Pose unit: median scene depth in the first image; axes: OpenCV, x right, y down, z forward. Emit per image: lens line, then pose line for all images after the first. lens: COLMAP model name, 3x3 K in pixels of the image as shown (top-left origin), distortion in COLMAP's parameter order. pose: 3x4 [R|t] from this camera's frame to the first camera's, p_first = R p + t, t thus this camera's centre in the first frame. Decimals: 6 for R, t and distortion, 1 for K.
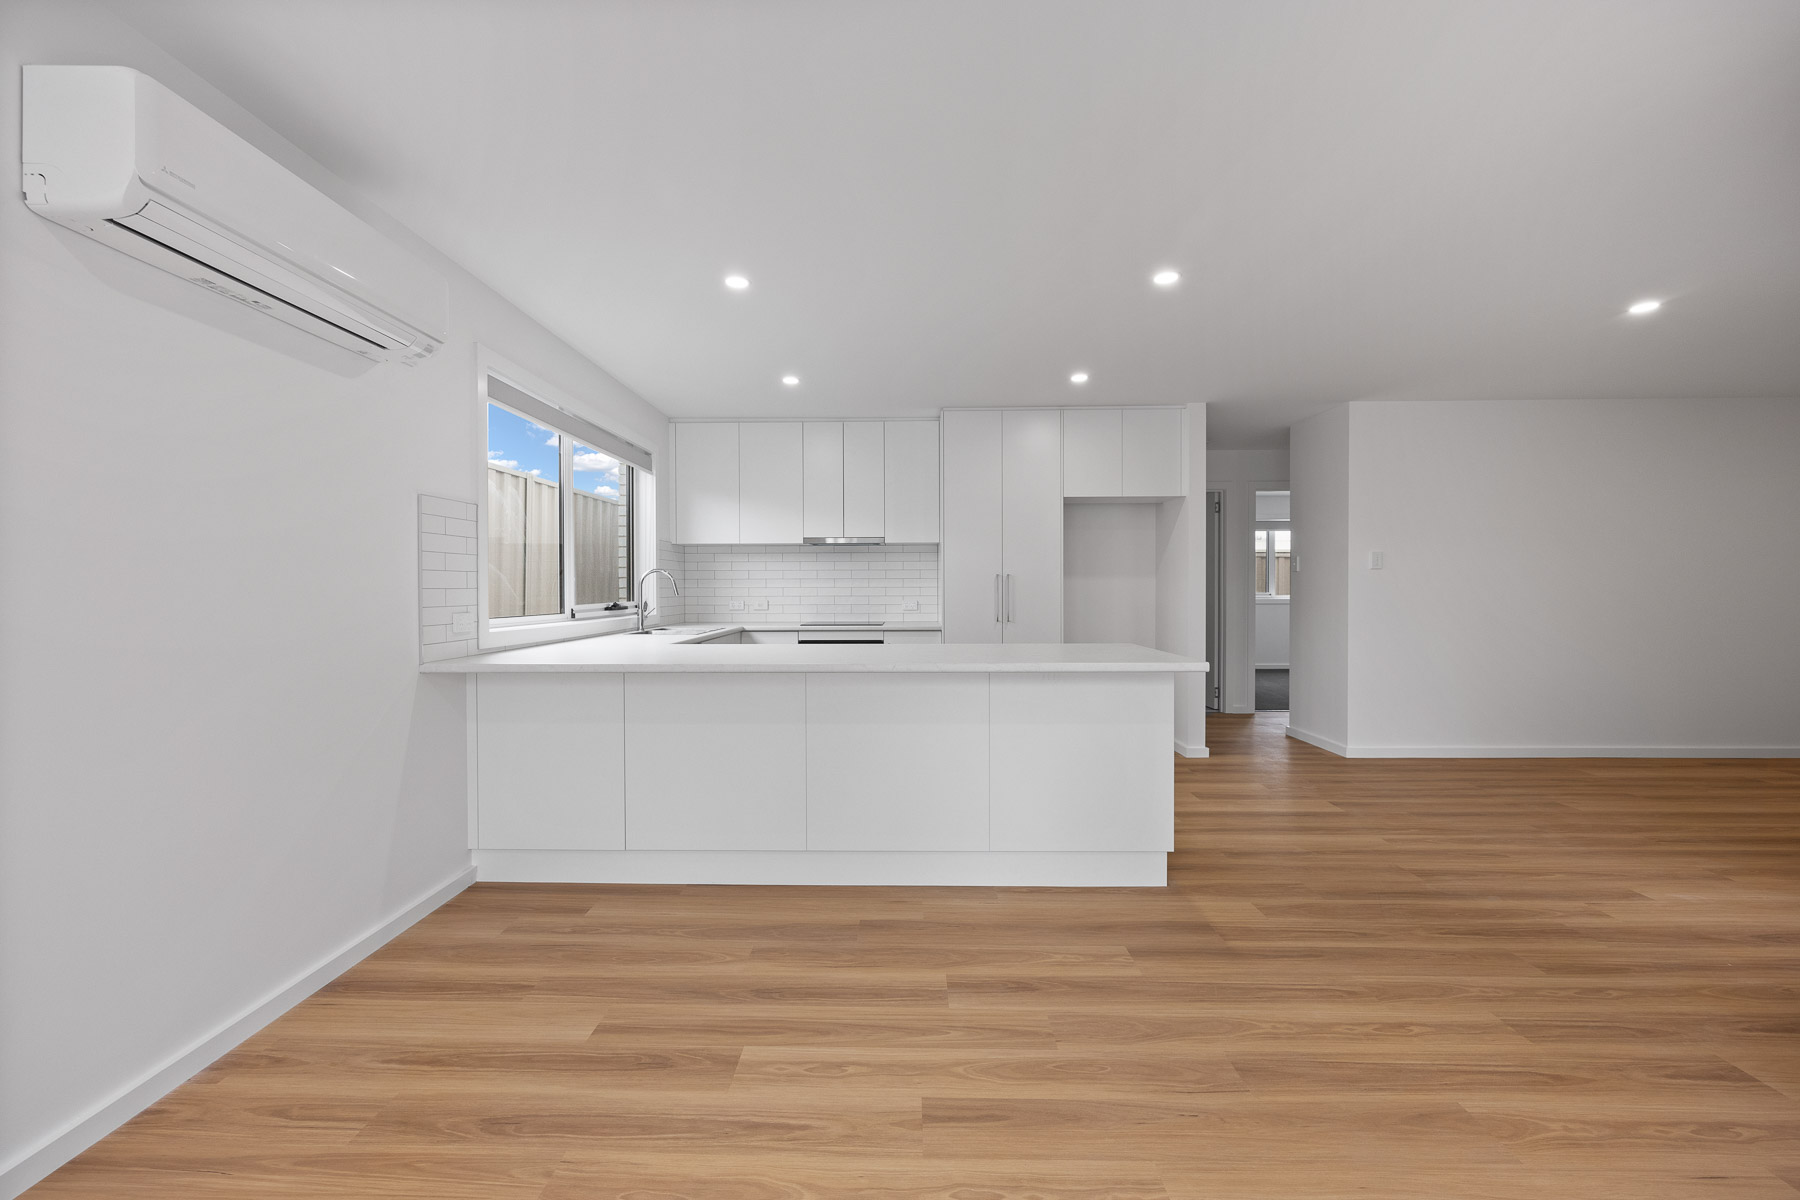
lens RADIAL K [[718.7, 0, 885.7], [0, 718.7, 597.0], [0, 0, 1]] dist [-0.005764, 0.000964]
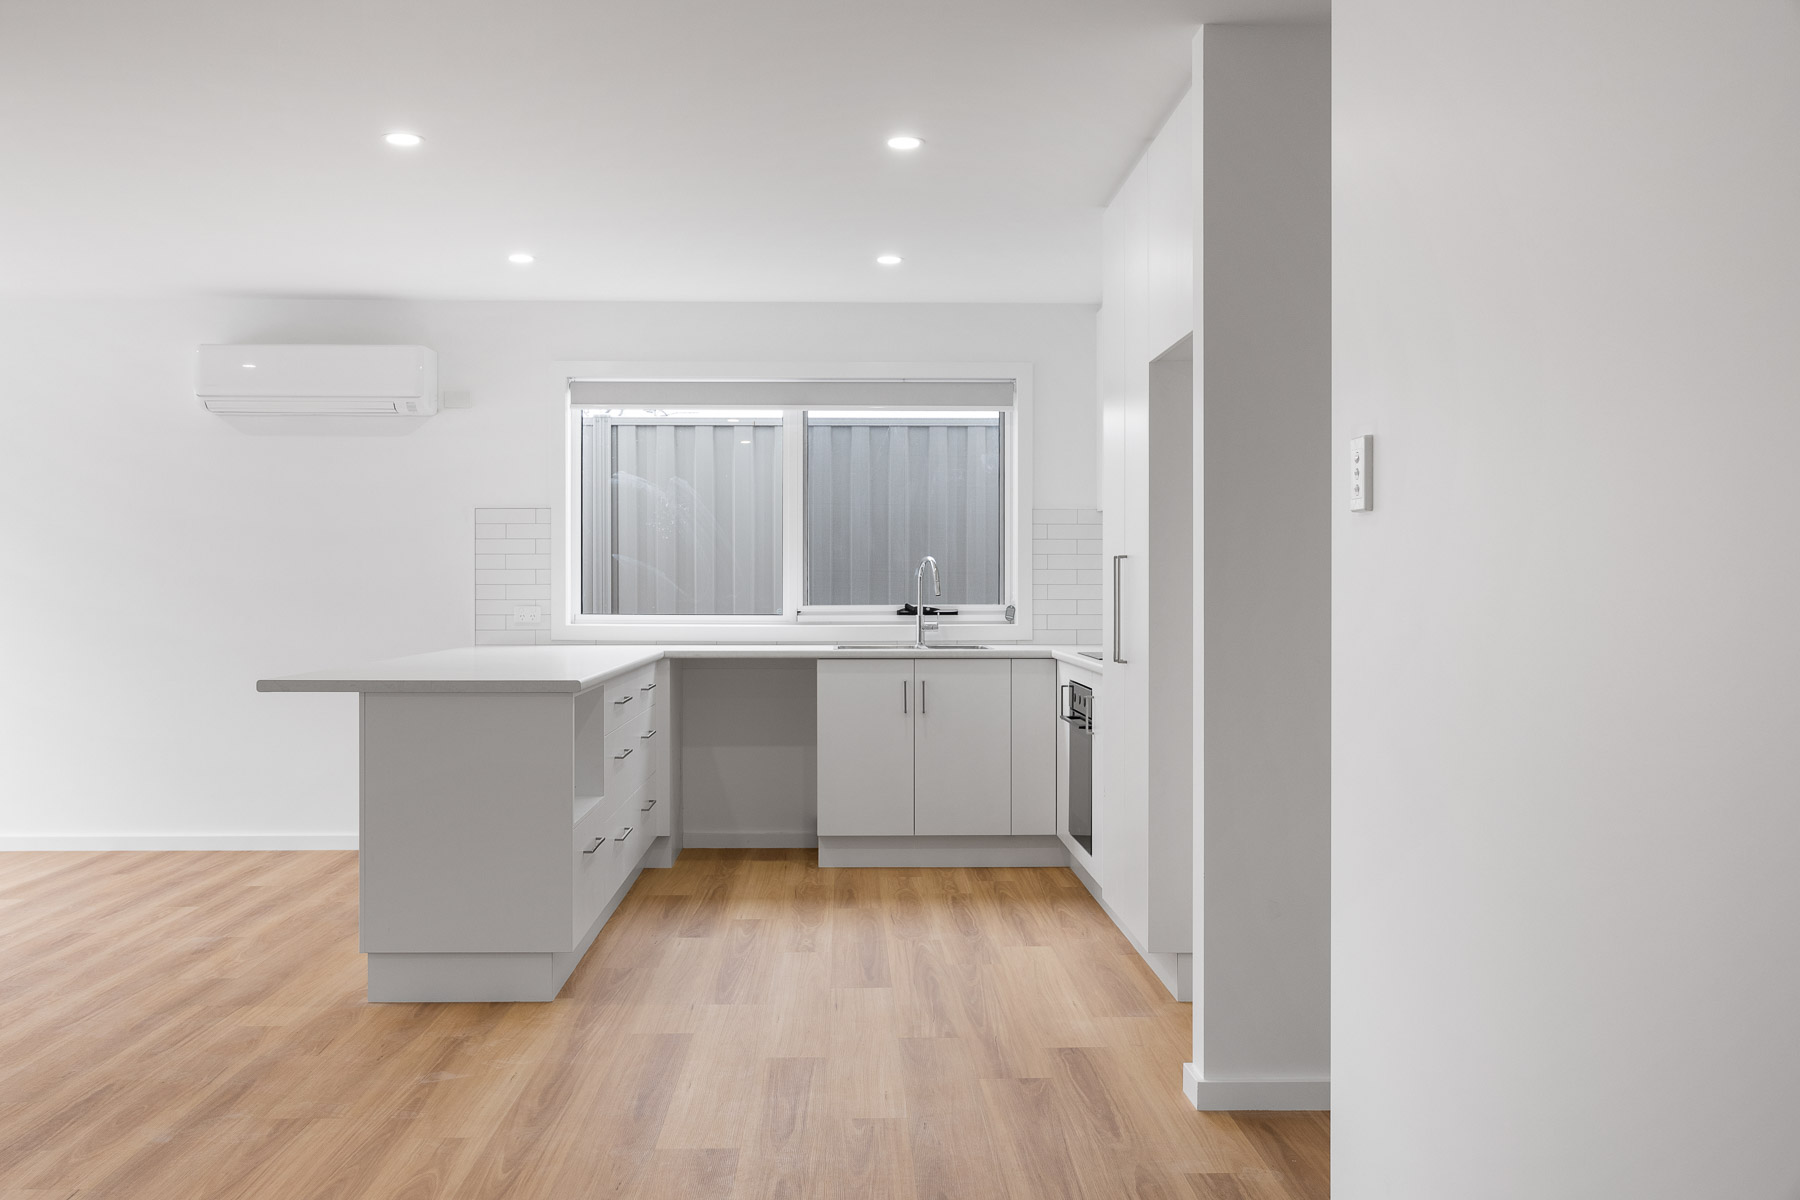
lens RADIAL K [[1667.8, 0, 889.8], [0, 1667.8, 602.1], [0, 0, 1]] dist [-0.015718, 0.000000]
pose [[0.059495, 0.012303, -0.998153, 1.530949], [-0.013164, 0.999847, 0.011539, -0.016299], [0.998142, 0.012453, 0.059648, 1.044314]]
